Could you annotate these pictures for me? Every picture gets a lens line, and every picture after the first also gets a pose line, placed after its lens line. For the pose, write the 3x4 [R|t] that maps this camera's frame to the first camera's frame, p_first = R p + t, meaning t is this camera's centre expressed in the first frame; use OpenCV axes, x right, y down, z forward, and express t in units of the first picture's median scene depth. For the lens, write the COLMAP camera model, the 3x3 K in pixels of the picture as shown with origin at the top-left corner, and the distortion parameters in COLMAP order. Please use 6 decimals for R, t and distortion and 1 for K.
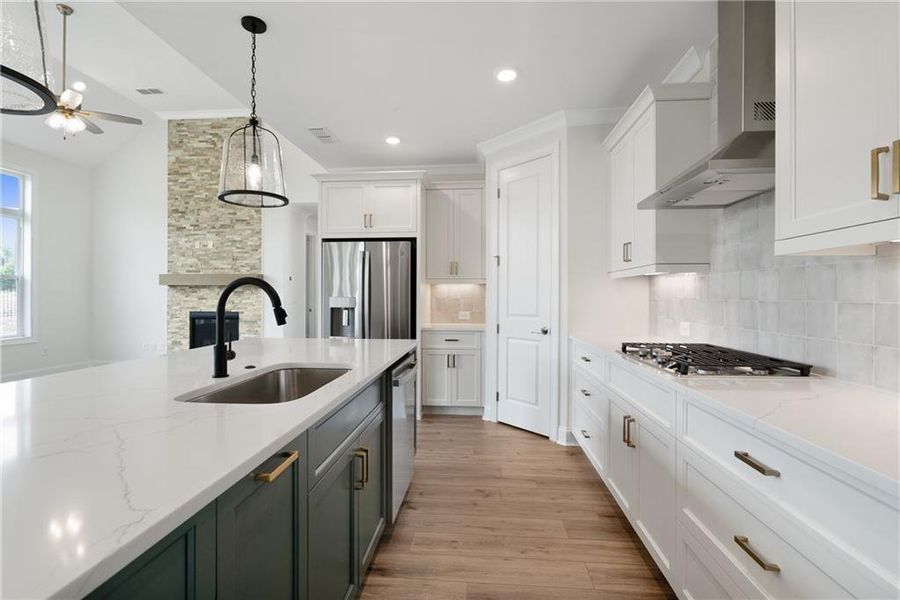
lens RADIAL K [[408.3, 0, 449.1], [0, 408.3, 295.9], [0, 0, 1]] dist [-0.004667, 0.001728]
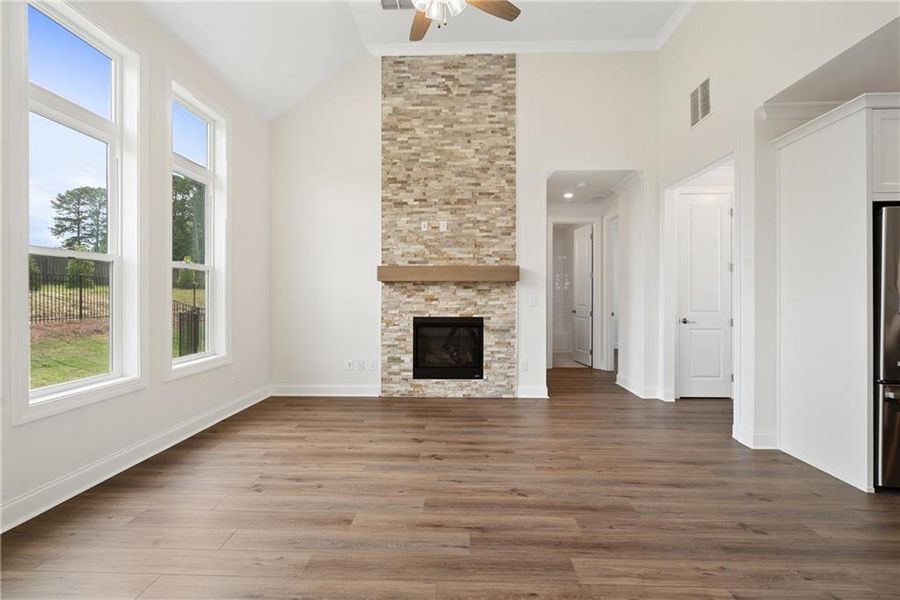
lens RADIAL K [[408.3, 0, 457.0], [0, 408.3, 295.6], [0, 0, 1]] dist [-0.004667, 0.001728]
pose [[0.998867, -0.001603, 0.047561, -0.594266], [0.001529, 0.999998, 0.001593, -0.001133], [-0.047564, -0.001518, 0.998867, 0.260165]]
